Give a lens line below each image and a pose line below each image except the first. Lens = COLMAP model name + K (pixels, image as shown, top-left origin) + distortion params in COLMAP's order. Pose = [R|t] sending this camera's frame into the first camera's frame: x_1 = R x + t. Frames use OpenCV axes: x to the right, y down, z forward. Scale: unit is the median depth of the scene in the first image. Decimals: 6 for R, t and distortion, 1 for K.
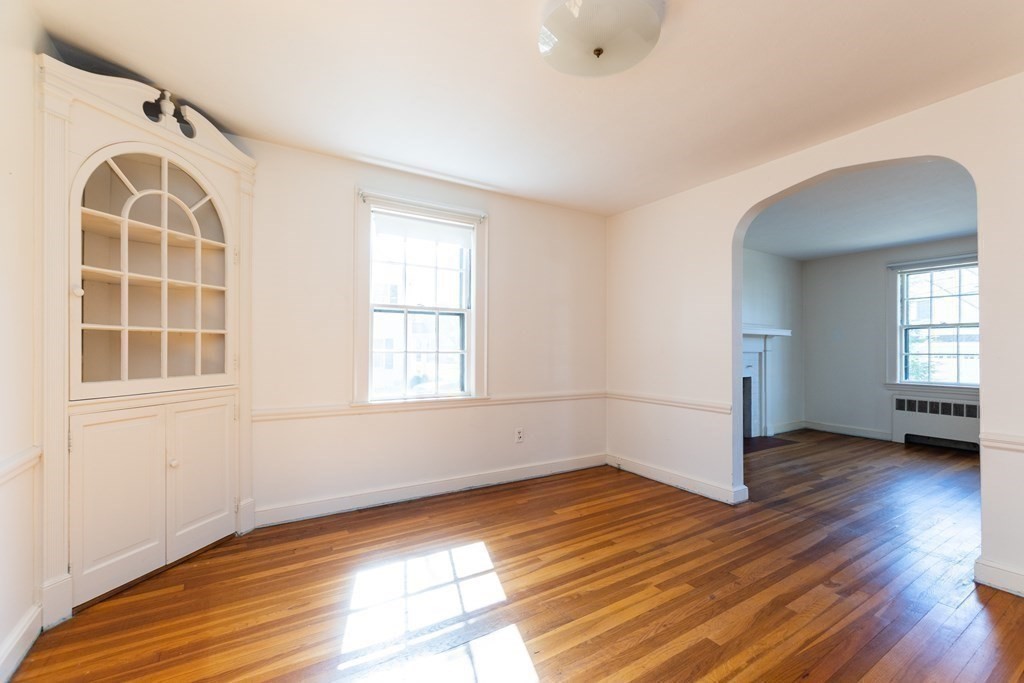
lens RADIAL K [[450.8, 0, 510.8], [0, 450.8, 348.2], [0, 0, 1]] dist [0.005416, -0.001169]
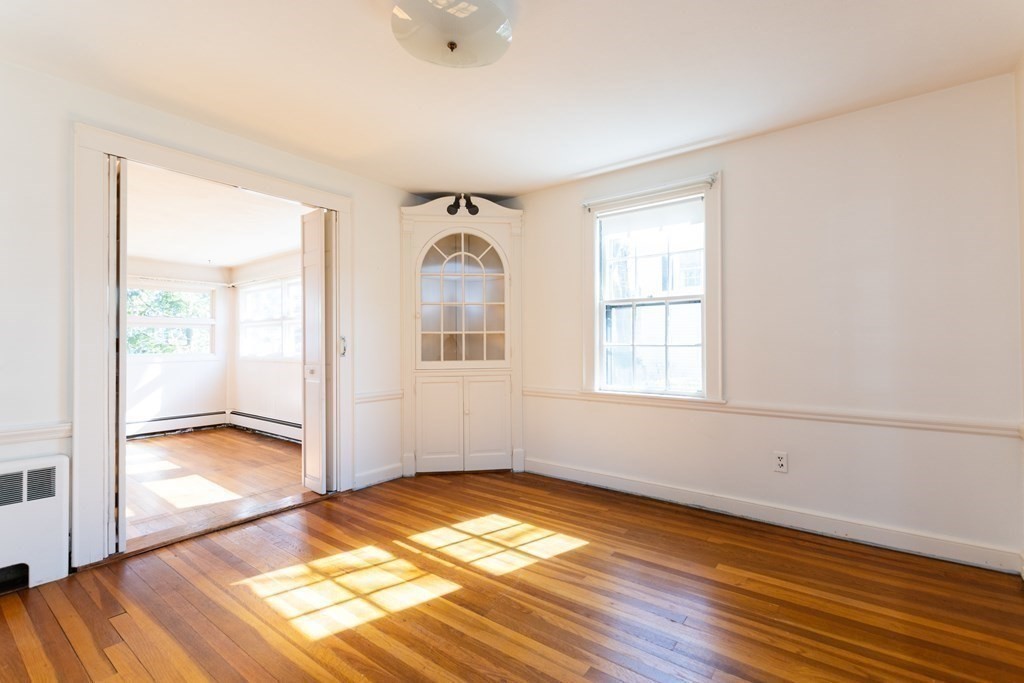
lens RADIAL K [[450.8, 0, 515.8], [0, 450.8, 339.5], [0, 0, 1]] dist [0.005416, -0.001169]
pose [[0.344764, -0.015565, -0.938560, 0.702510], [0.007841, 0.999875, -0.013701, 0.008200], [0.938657, -0.002636, 0.344843, 0.465610]]
